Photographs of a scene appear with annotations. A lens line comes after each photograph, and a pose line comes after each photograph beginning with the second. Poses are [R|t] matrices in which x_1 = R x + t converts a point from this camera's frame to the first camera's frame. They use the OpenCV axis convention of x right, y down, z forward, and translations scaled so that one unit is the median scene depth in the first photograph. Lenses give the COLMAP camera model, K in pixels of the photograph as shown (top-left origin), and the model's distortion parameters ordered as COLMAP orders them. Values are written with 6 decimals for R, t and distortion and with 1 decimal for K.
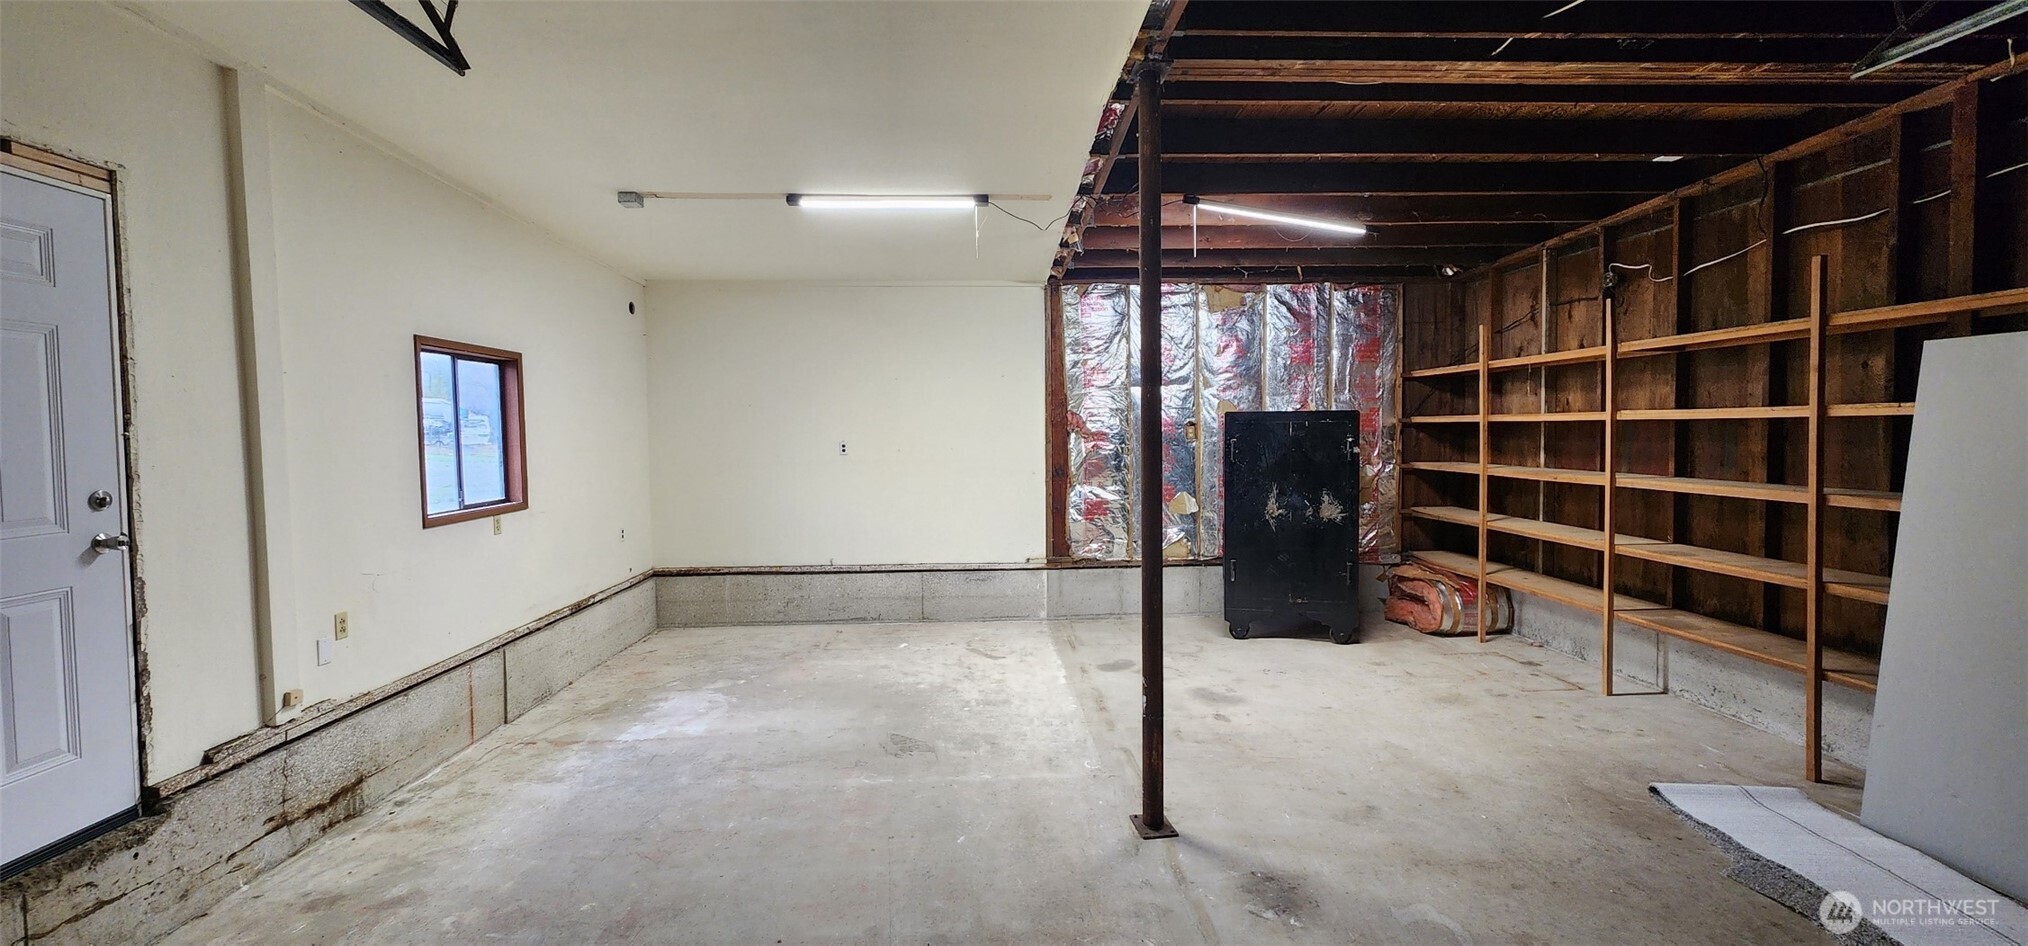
lens RADIAL K [[823.8, 0, 1013.3], [0, 823.8, 465.7], [0, 0, 1]] dist [0.001327, 0.000058]
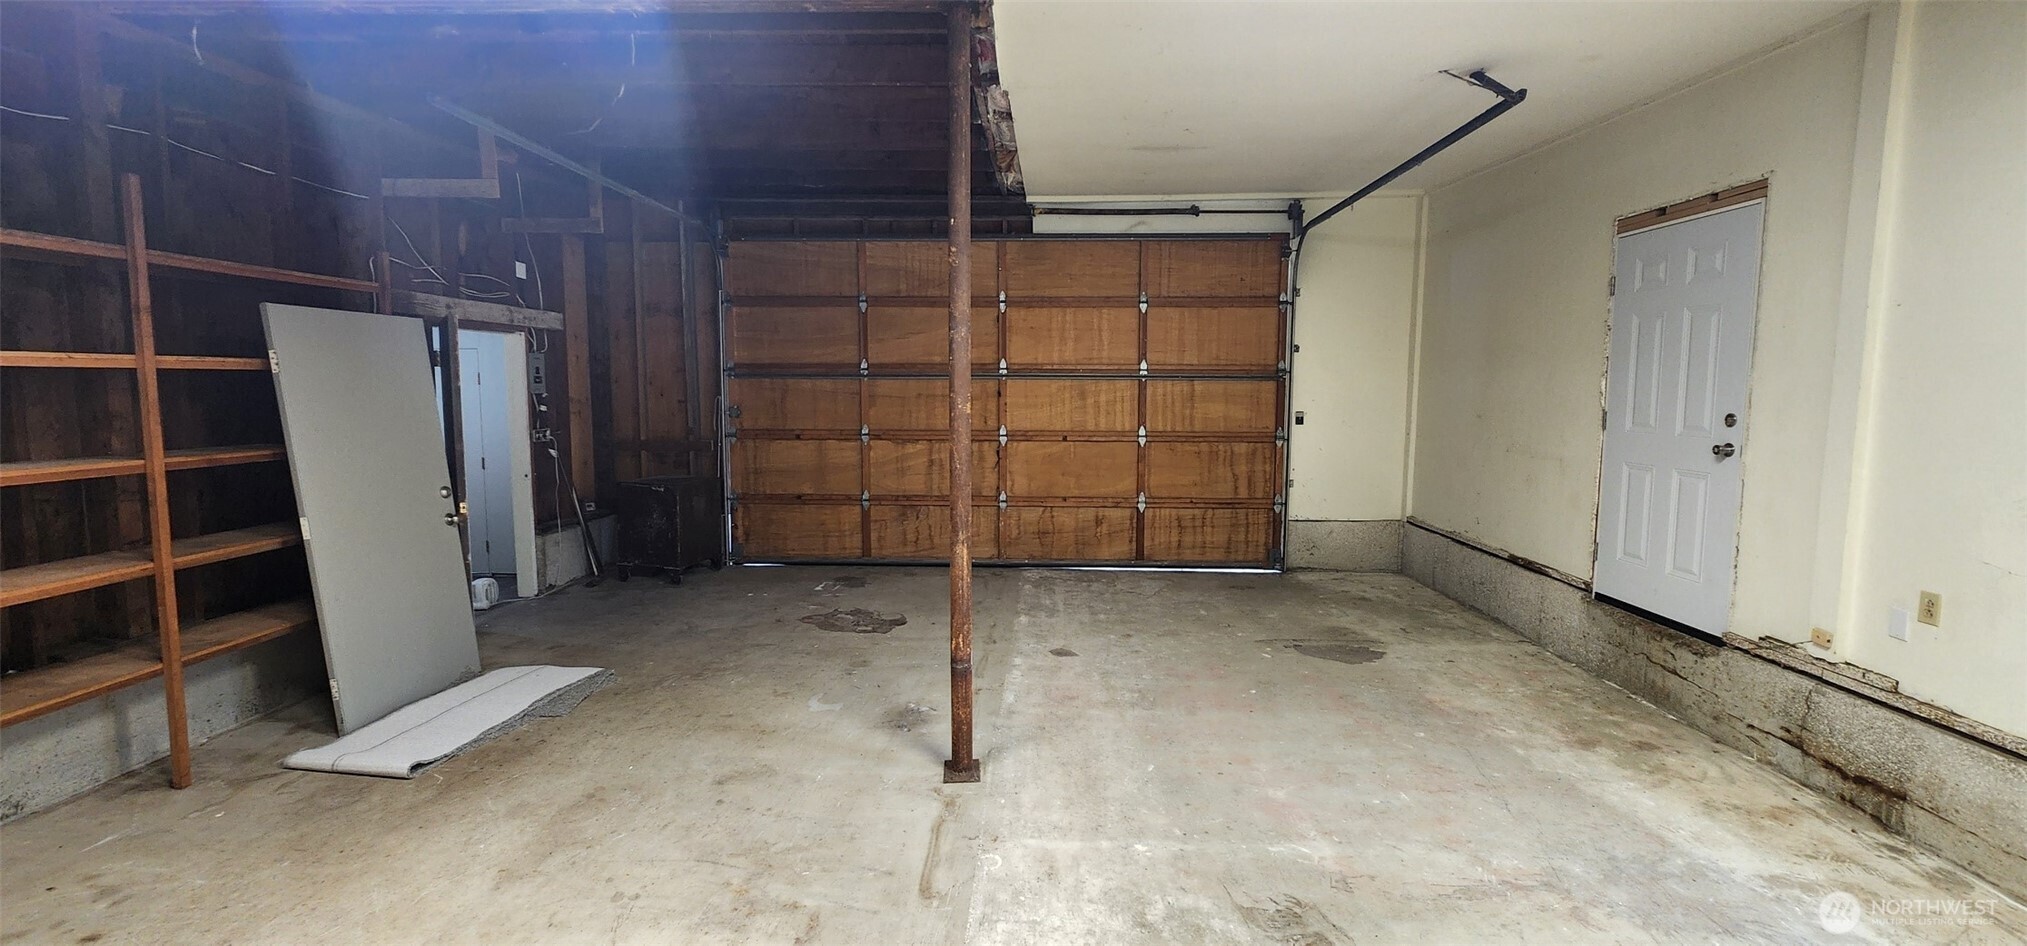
lens RADIAL K [[823.4, 0, 1010.2], [0, 823.4, 461.5], [0, 0, 1]] dist [0.001327, 0.000058]
pose [[-0.996088, 0.000823, 0.088358, 0.021415], [0.012824, 0.990717, 0.135333, -0.076260], [-0.087426, 0.135936, -0.986853, 1.960193]]
